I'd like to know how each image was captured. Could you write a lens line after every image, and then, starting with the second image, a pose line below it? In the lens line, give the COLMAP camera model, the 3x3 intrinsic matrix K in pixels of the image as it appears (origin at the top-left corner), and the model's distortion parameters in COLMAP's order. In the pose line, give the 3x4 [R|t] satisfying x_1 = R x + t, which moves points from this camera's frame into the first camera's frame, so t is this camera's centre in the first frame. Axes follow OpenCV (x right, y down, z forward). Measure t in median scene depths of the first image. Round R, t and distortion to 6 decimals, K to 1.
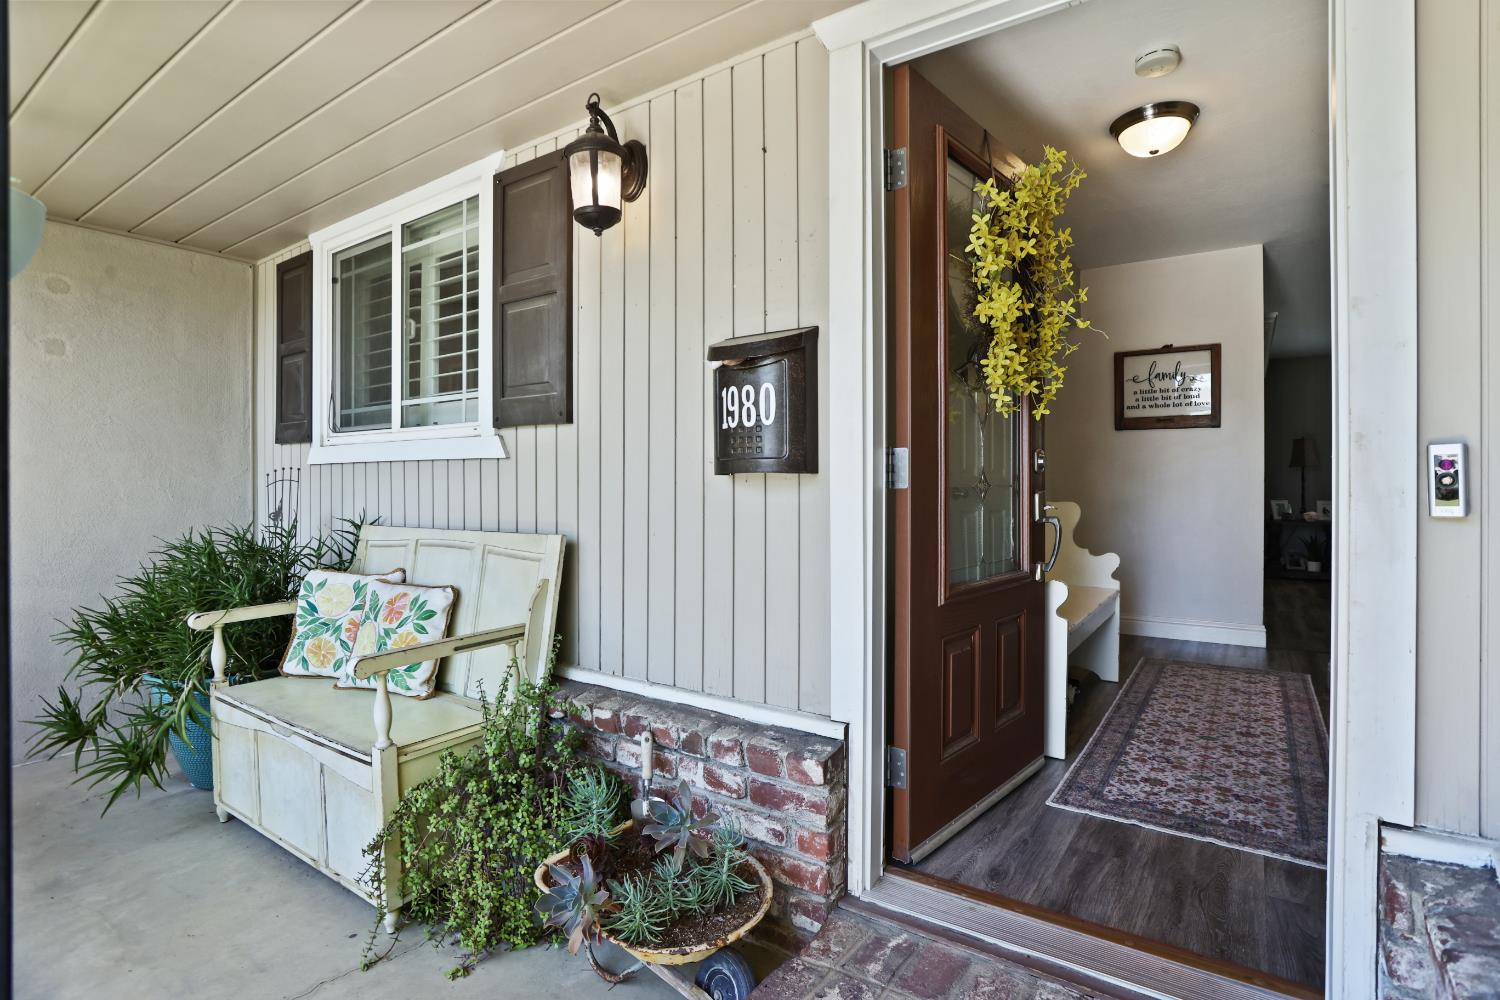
lens RADIAL K [[741.5, 0, 745.0], [0, 741.5, 487.7], [0, 0, 1]] dist [-0.071237, 0.021758]
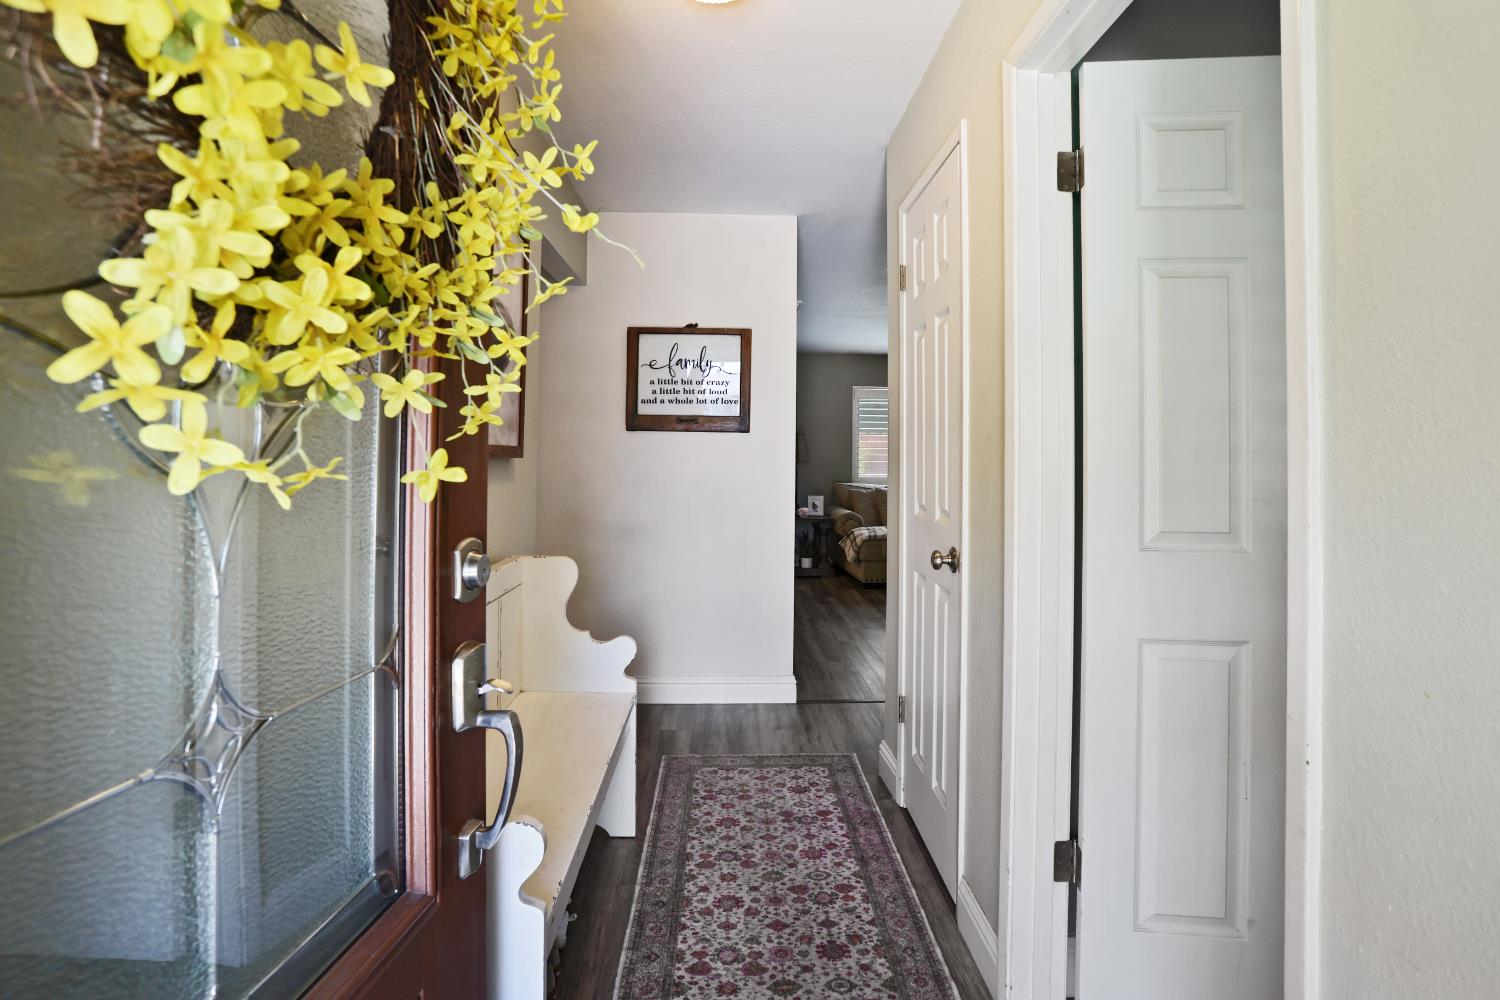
lens RADIAL K [[745.9, 0, 748.0], [0, 745.9, 452.4], [0, 0, 1]] dist [-0.044512, -0.000335]
pose [[0.799829, 0.012684, 0.600094, 0.227632], [-0.009830, 0.999919, -0.008033, -0.078569], [-0.600147, 0.000526, 0.799890, 0.479250]]
